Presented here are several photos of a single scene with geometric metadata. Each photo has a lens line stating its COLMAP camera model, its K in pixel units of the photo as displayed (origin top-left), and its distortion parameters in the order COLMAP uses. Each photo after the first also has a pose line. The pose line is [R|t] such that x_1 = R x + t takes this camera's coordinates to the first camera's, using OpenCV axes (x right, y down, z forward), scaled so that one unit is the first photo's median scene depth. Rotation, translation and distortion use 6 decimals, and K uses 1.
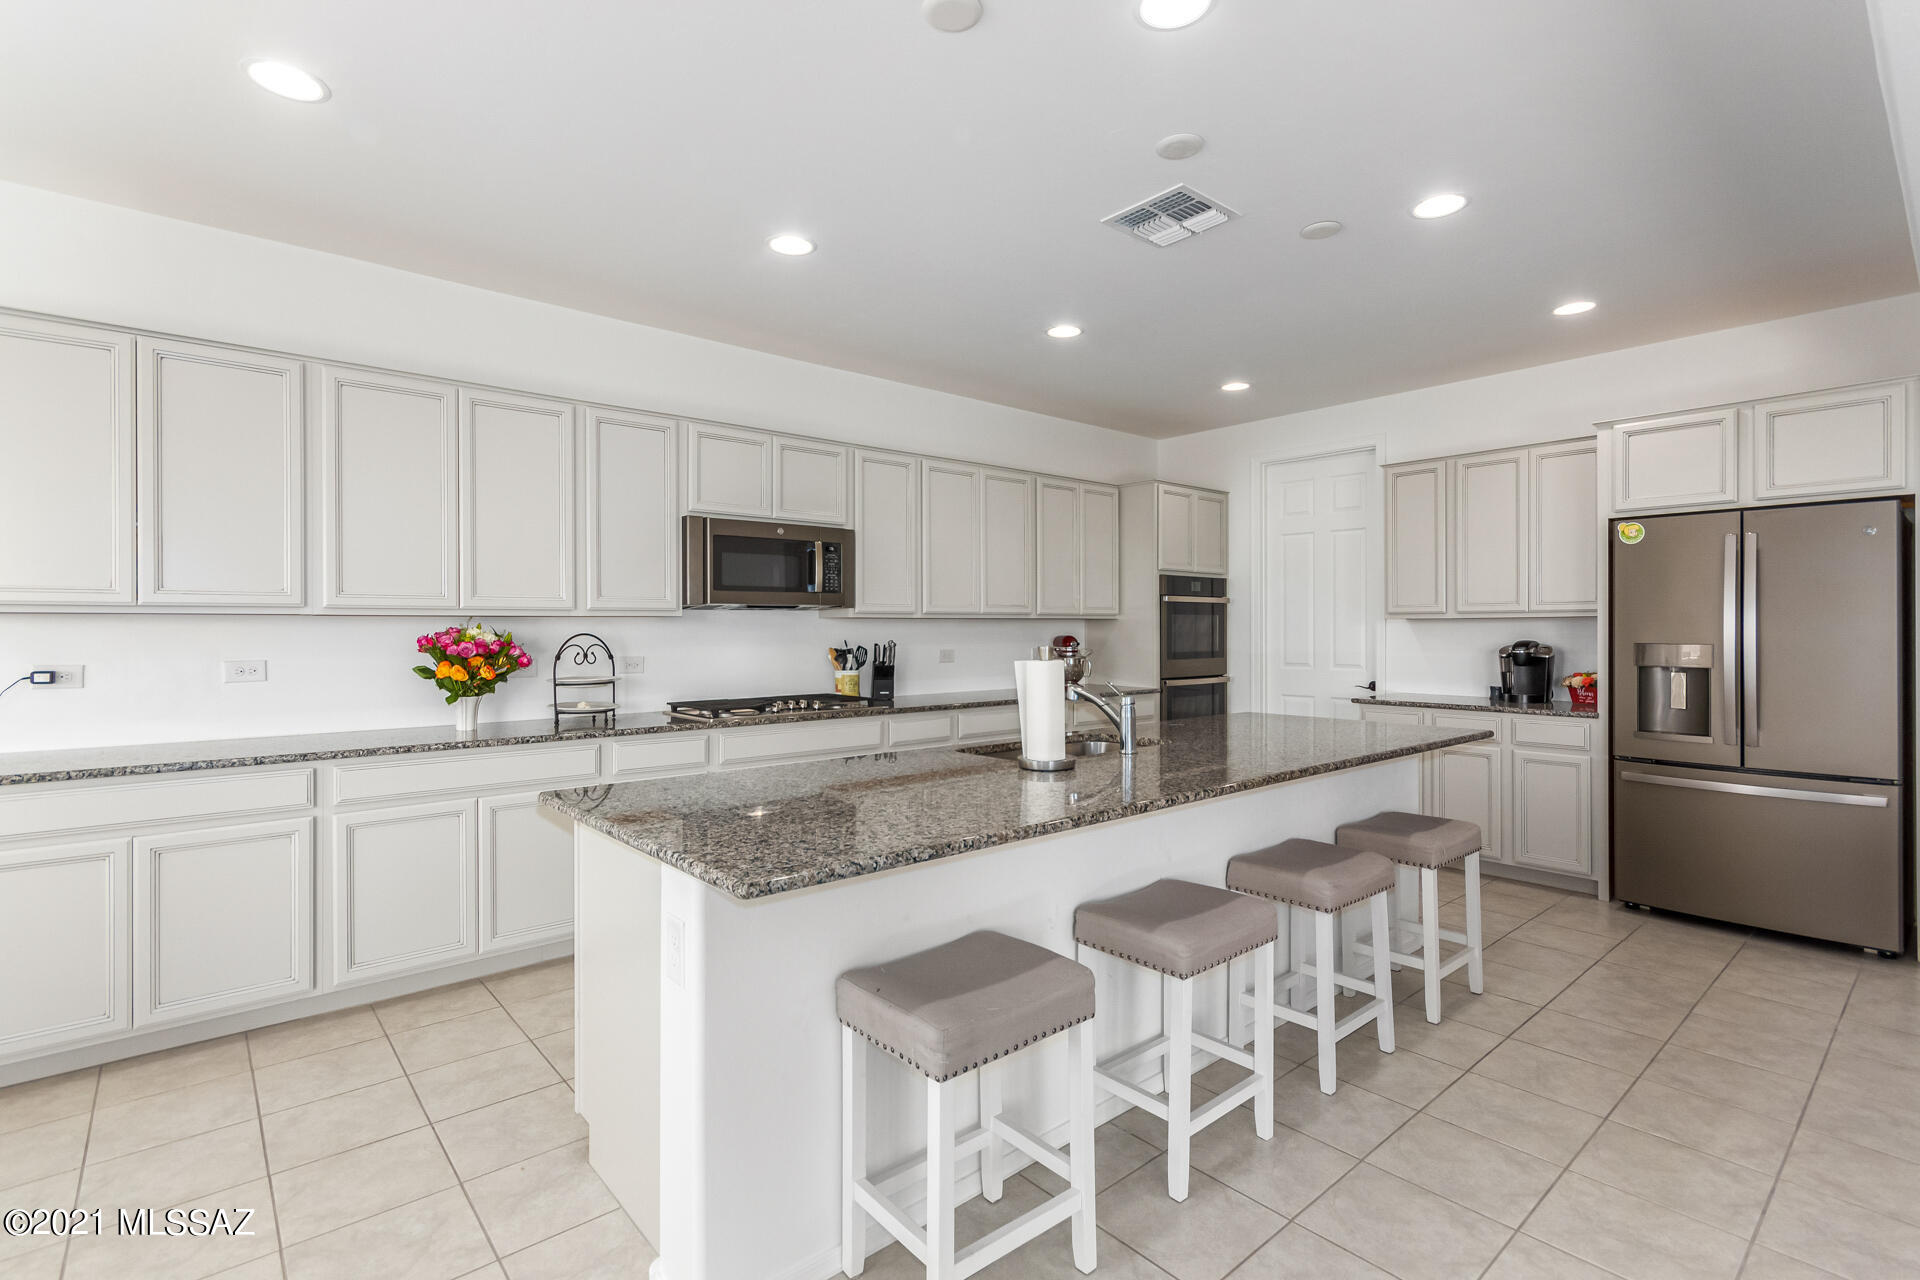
lens RADIAL K [[890.0, 0, 964.3], [0, 890.0, 635.3], [0, 0, 1]] dist [0.001382, 0.000371]
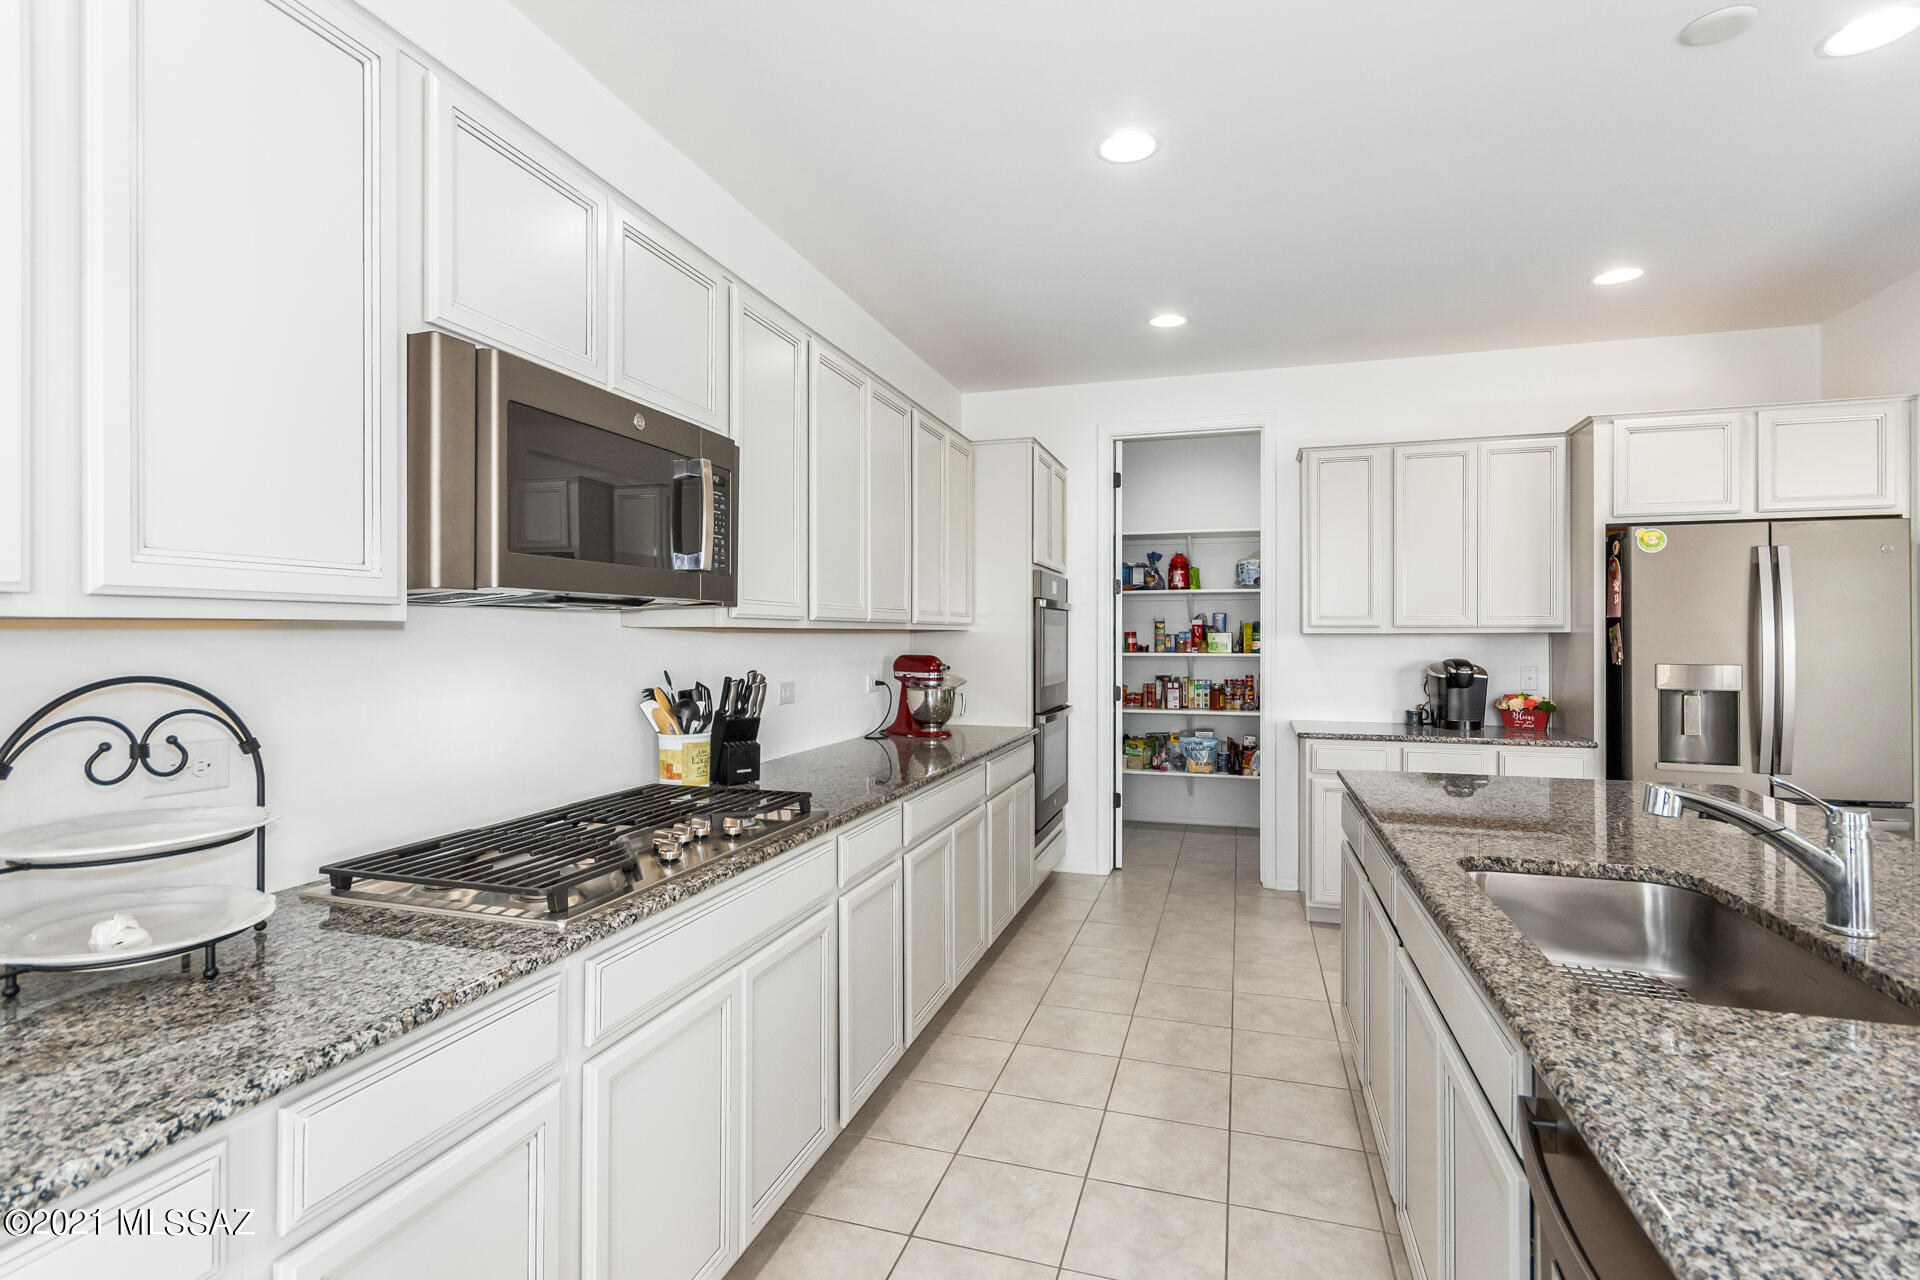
lens RADIAL K [[906.6, 0, 958.2], [0, 906.6, 635.1], [0, 0, 1]] dist [0.000285, -0.000270]
pose [[0.850044, 0.003636, 0.526700, -0.302835], [0.001216, 0.999960, -0.008865, -0.011783], [-0.526711, 0.008176, 0.850005, 0.556284]]
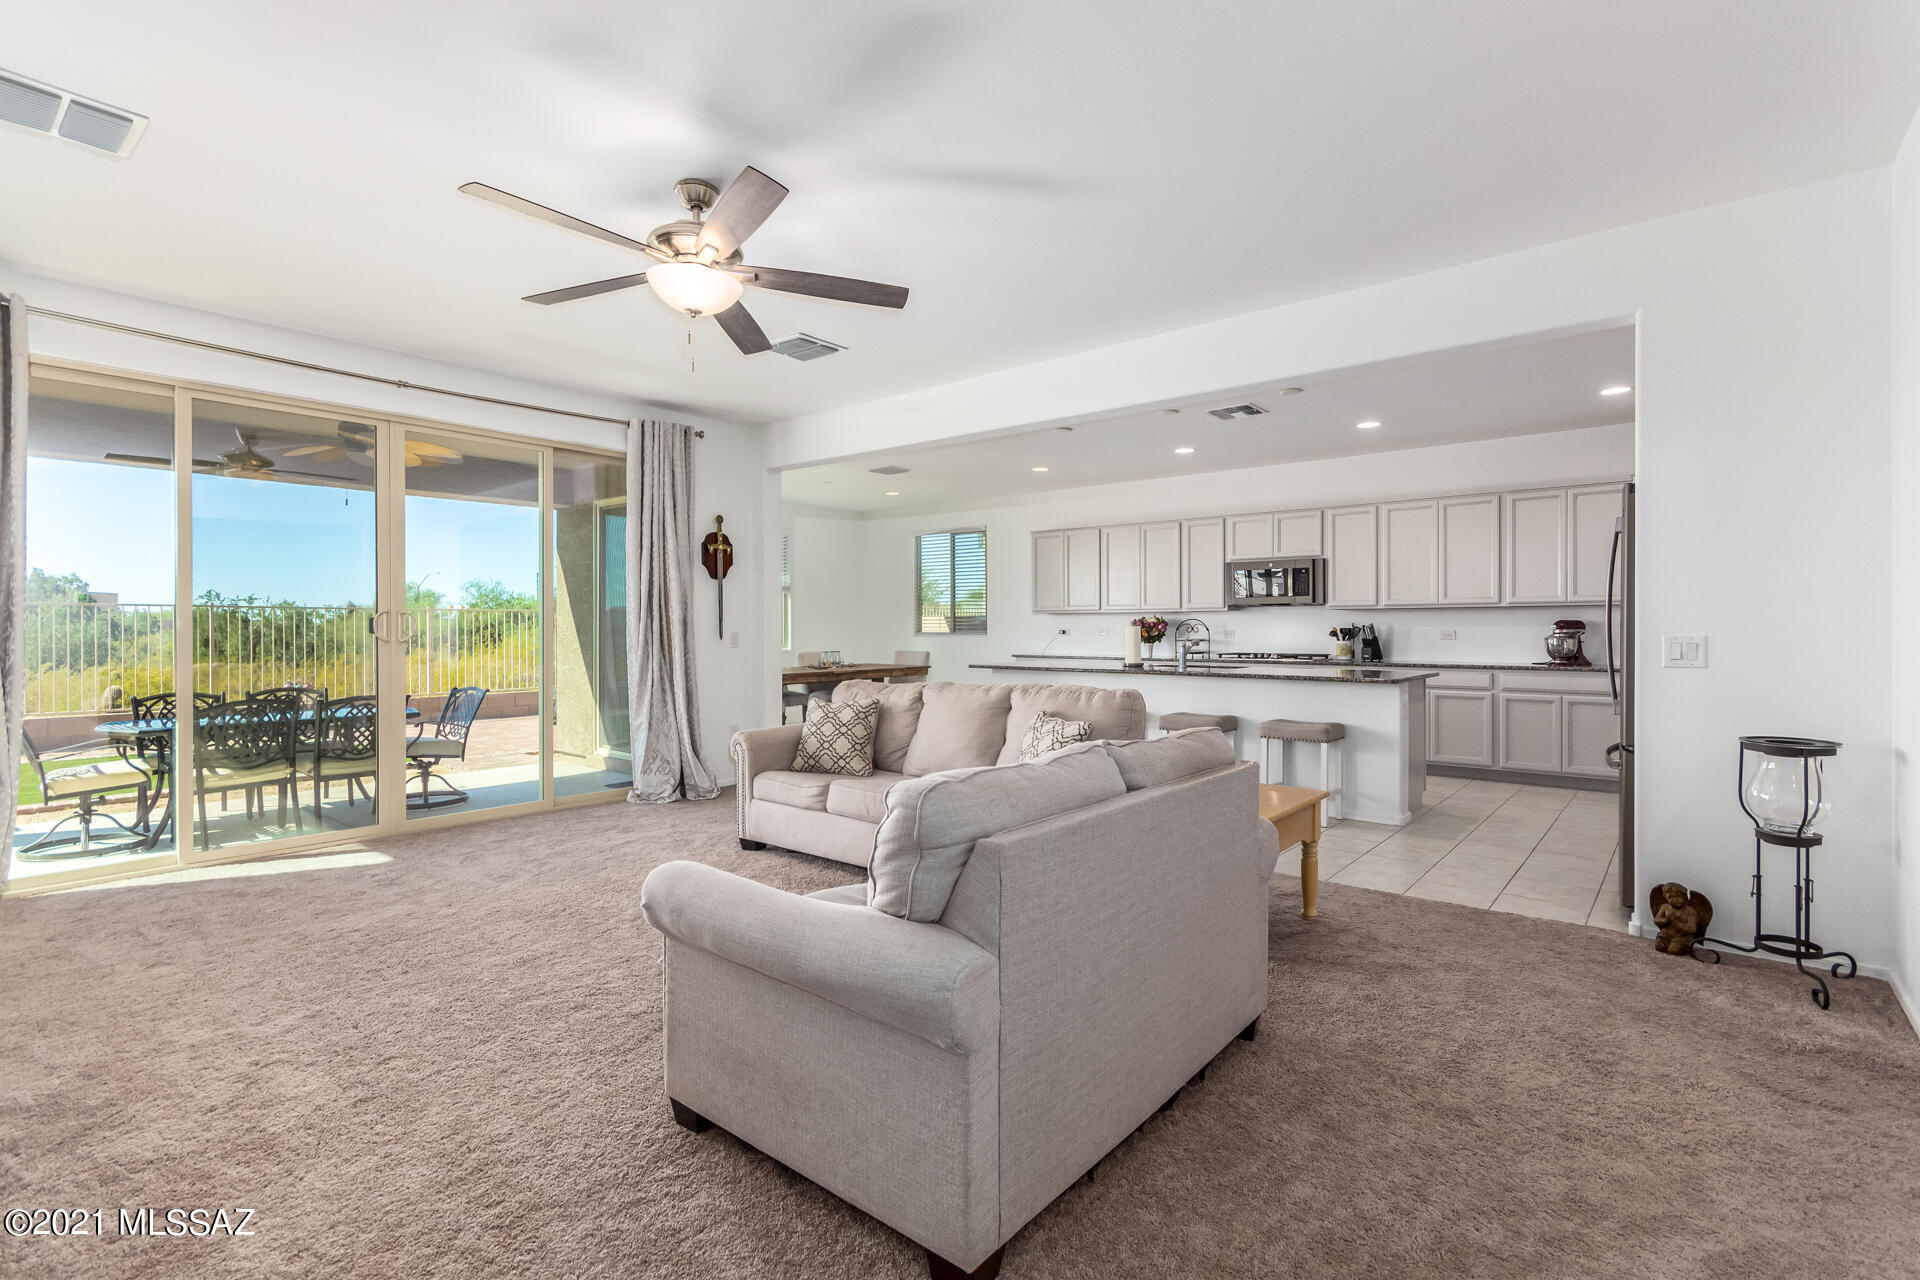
lens RADIAL K [[894.4, 0, 952.0], [0, 894.4, 620.9], [0, 0, 1]] dist [-0.000359, 0.000018]
pose [[0.157526, -0.002506, -0.987512, 1.571090], [-0.002951, 0.999991, -0.003008, 0.010598], [0.987511, 0.003388, 0.157517, 0.026266]]
